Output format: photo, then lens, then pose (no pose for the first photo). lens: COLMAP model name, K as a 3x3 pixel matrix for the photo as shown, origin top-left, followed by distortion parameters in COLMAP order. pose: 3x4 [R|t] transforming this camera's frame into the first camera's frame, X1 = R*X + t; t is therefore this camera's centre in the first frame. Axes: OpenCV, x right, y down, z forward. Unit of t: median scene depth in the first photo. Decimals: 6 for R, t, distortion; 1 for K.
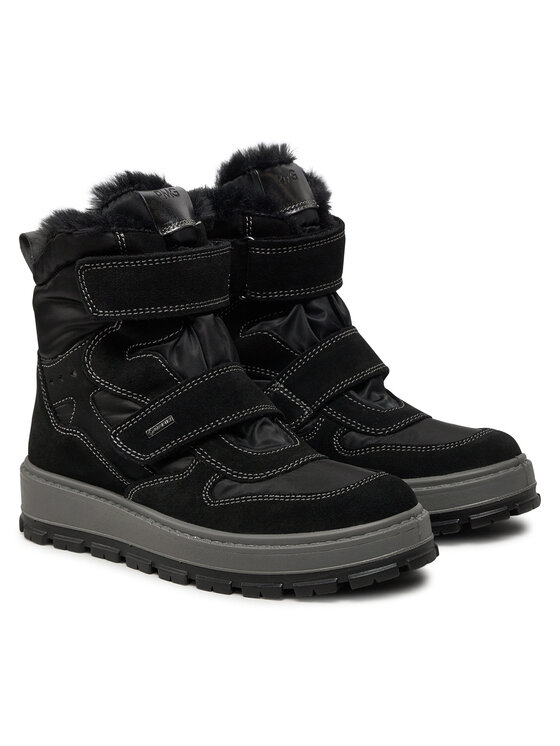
lens RADIAL K [[1828.8, 0, 280.0], [0, 1828.8, 373.0], [0, 0, 1]] dist [-0.567272, -0.030186]
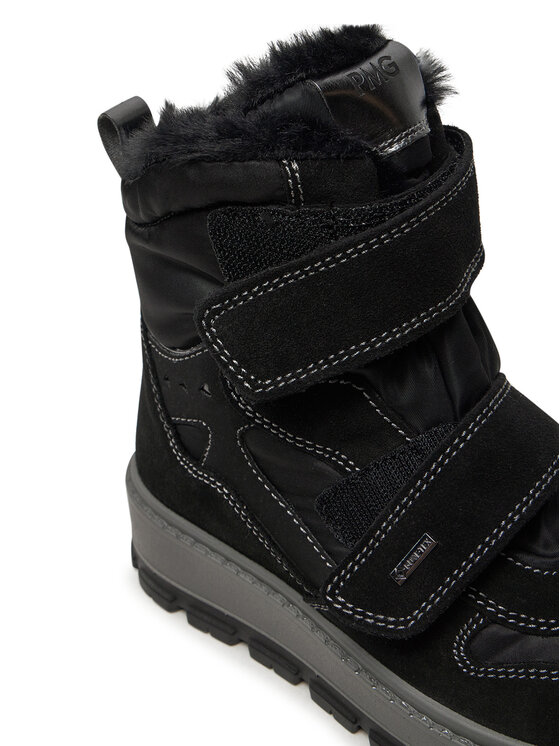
lens RADIAL K [[958.8, 0, 280.0], [0, 958.8, 373.0], [0, 0, 1]] dist [-0.021034, -0.016722]
pose [[0.999966, -0.000963, 0.008233, -0.094180], [-0.000777, 0.977981, 0.208690, -0.075560], [-0.008253, -0.208690, 0.977947, 0.698993]]
